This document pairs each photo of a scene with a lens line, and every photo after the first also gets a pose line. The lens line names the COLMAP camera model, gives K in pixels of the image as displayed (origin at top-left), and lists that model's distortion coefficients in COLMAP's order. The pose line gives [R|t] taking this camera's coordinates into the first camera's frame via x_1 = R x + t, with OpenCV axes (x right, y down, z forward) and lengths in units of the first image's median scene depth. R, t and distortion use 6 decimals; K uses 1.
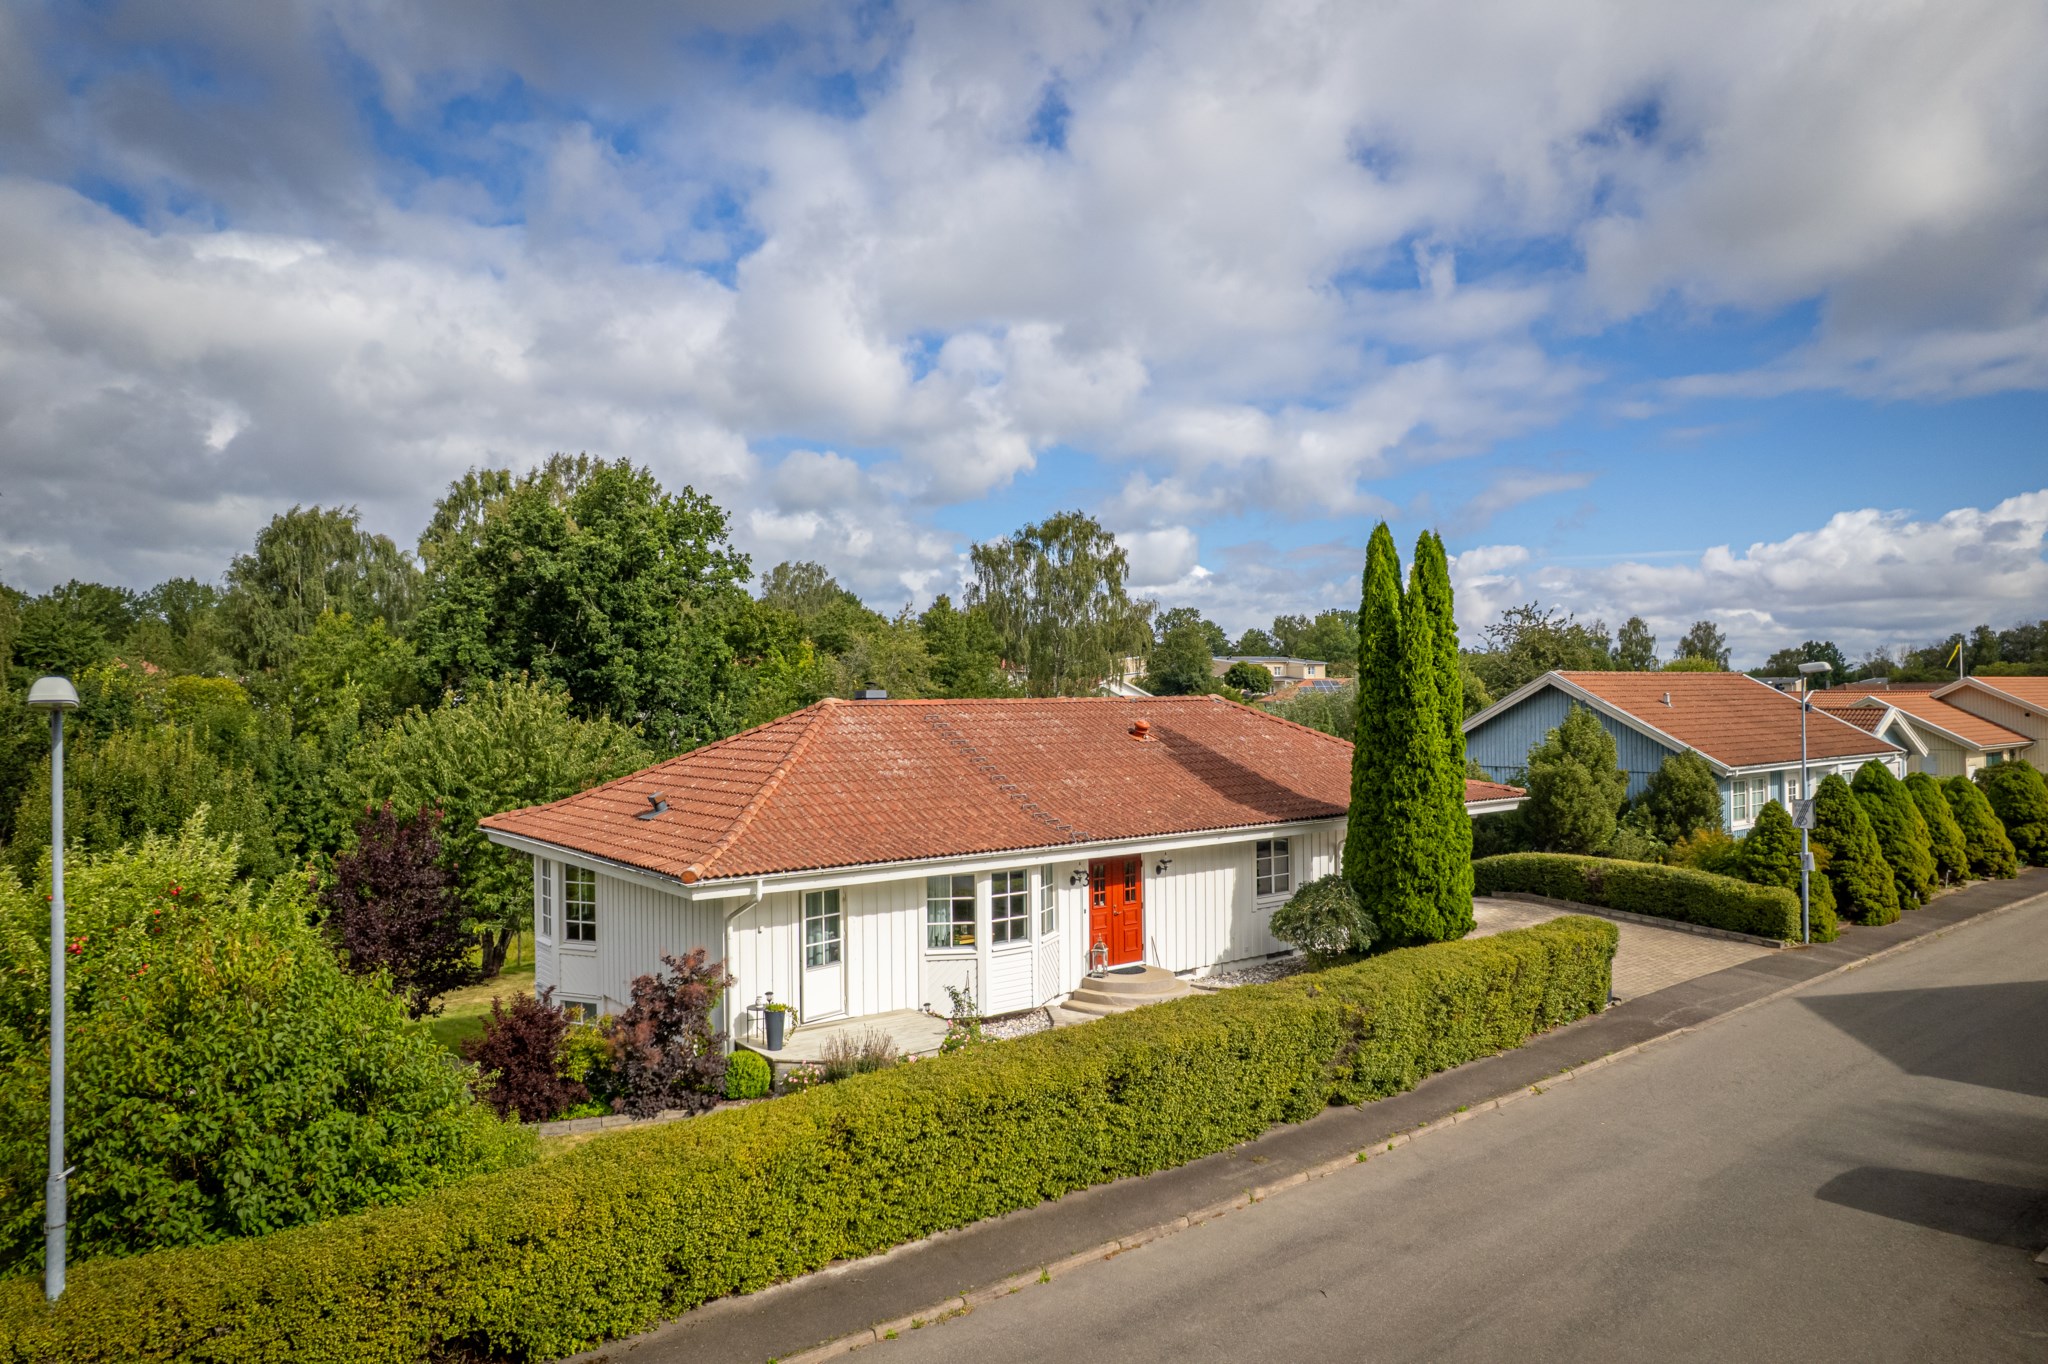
lens RADIAL K [[1315.9, 0, 1038.3], [0, 1315.9, 676.2], [0, 0, 1]] dist [-0.078241, 0.067590]
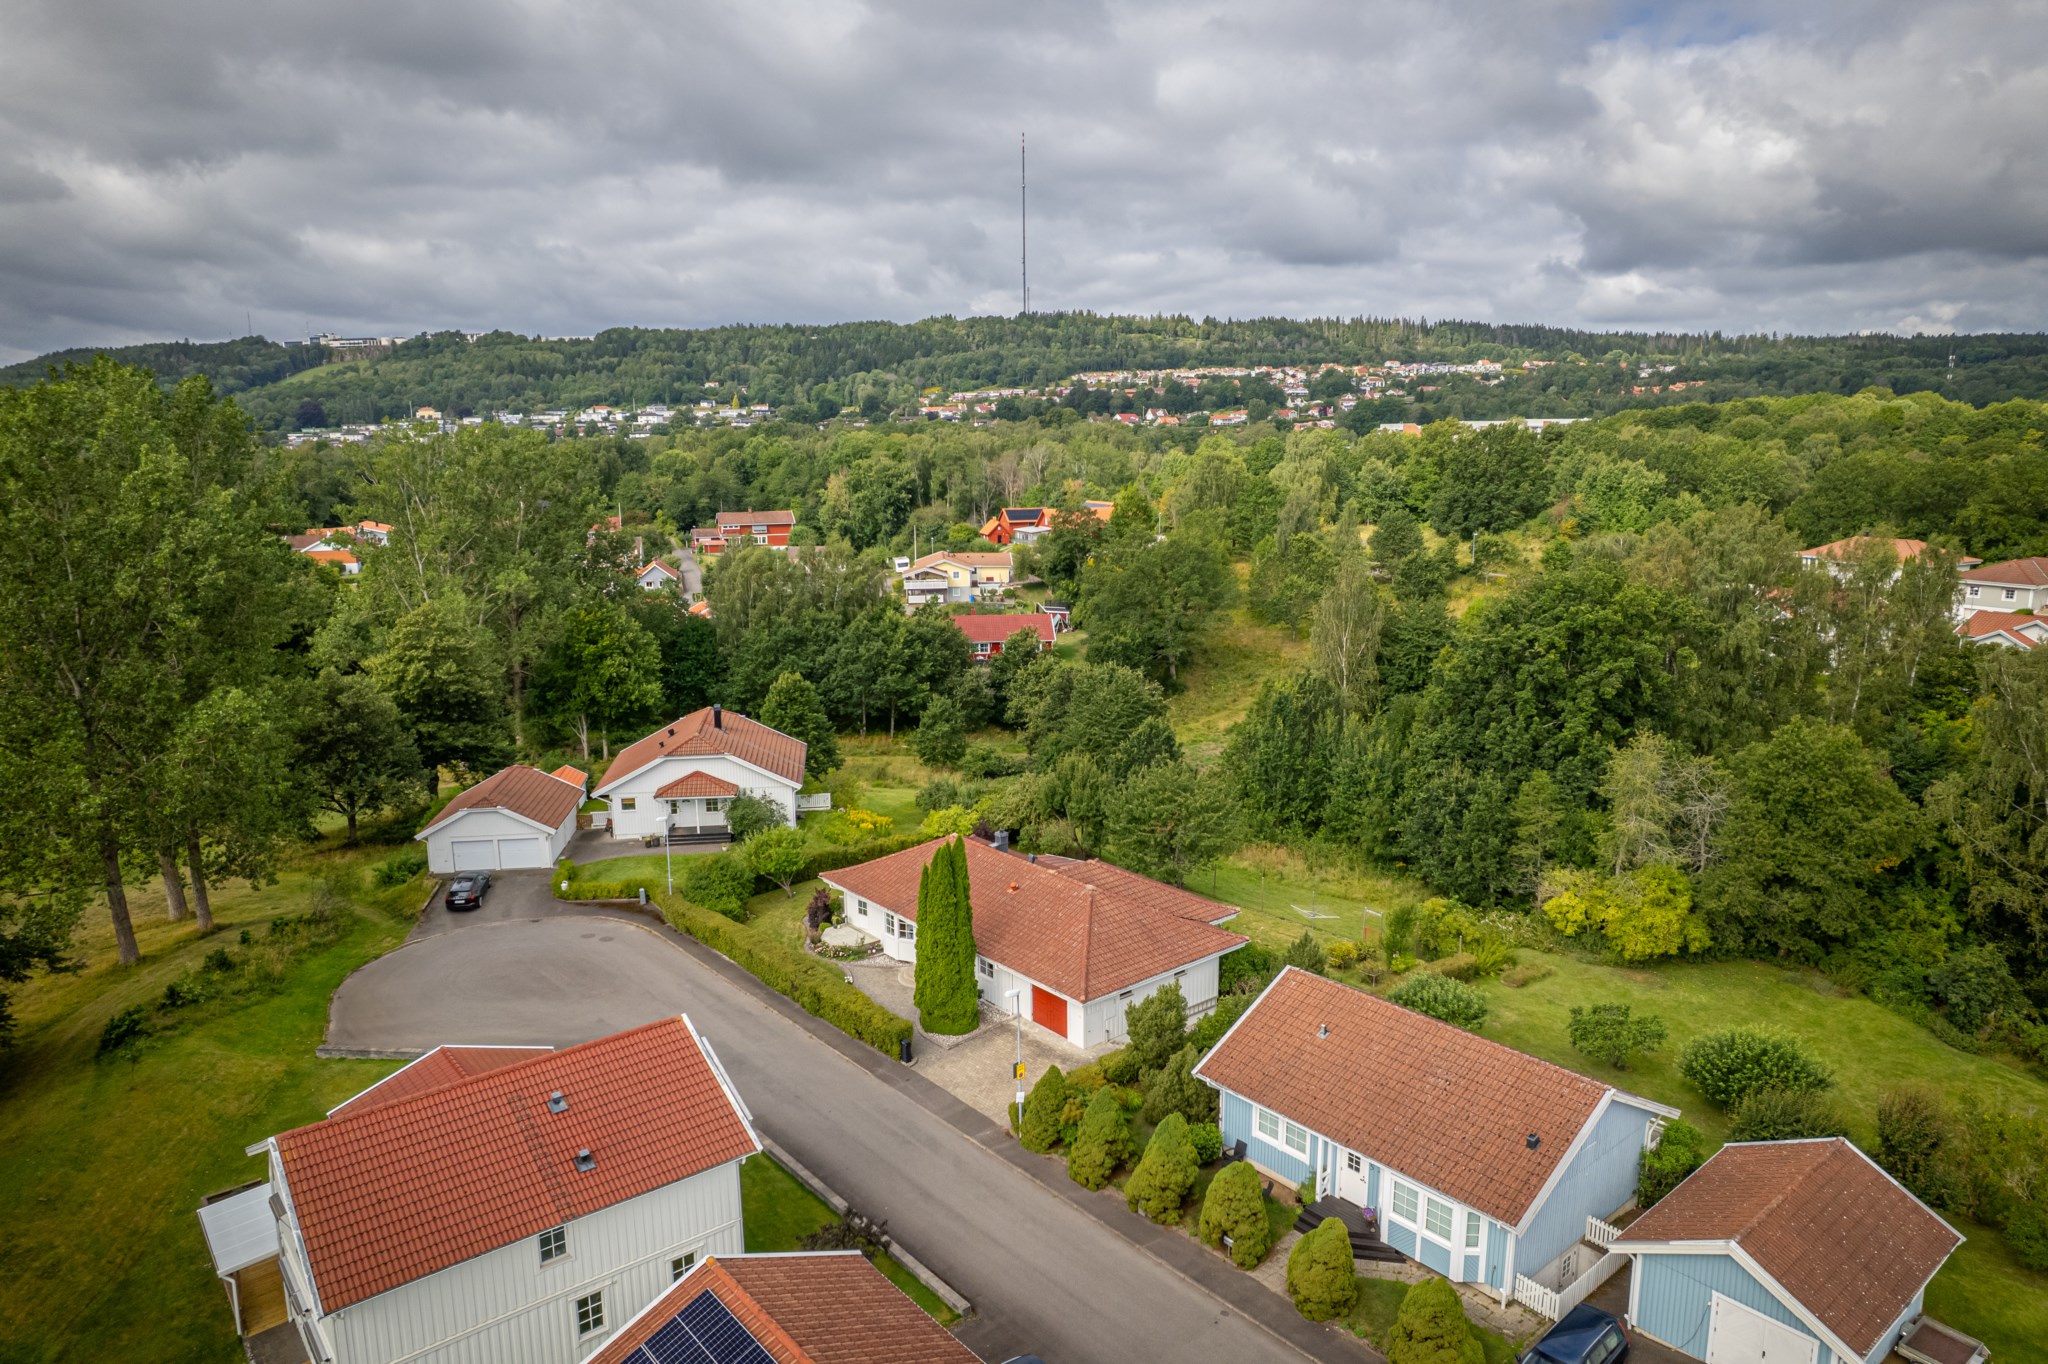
lens RADIAL K [[1315.9, 0, 1038.3], [0, 1315.9, 676.2], [0, 0, 1]] dist [-0.078241, 0.067590]
pose [[0.034592, 0.197910, -0.979610, 2.813979], [0.022059, 0.979806, 0.198729, -0.966067], [0.999158, -0.028484, 0.029528, 1.266041]]
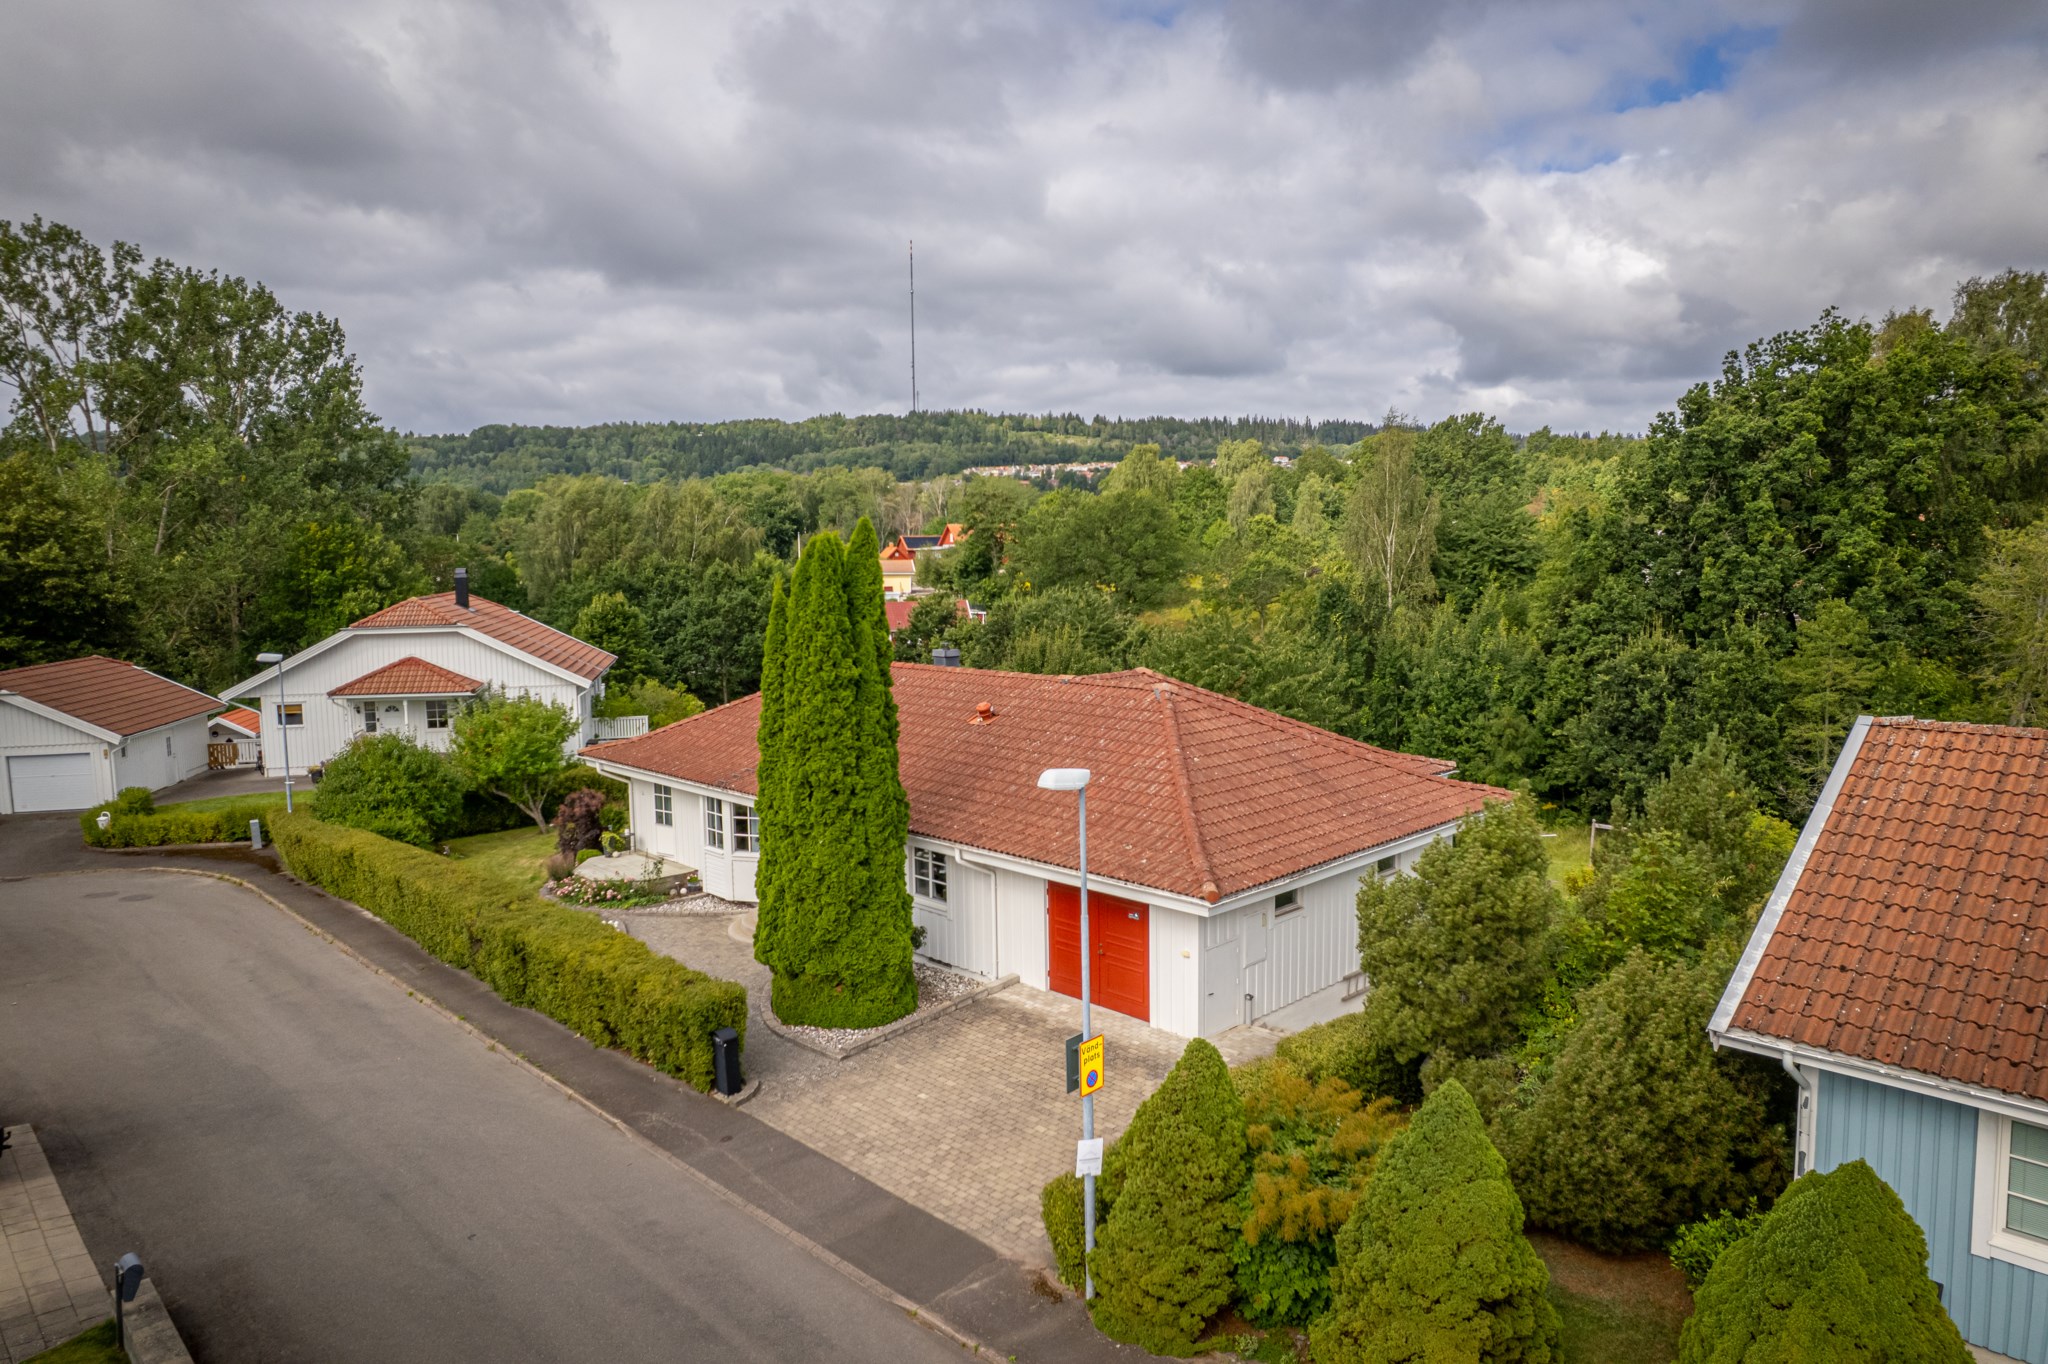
lens RADIAL K [[1315.9, 0, 1038.3], [0, 1315.9, 676.2], [0, 0, 1]] dist [-0.078241, 0.067590]
pose [[0.117584, 0.114579, -0.986431, 1.384804], [0.025482, 0.992646, 0.118339, -0.137088], [0.992736, -0.039051, 0.113800, 1.190924]]
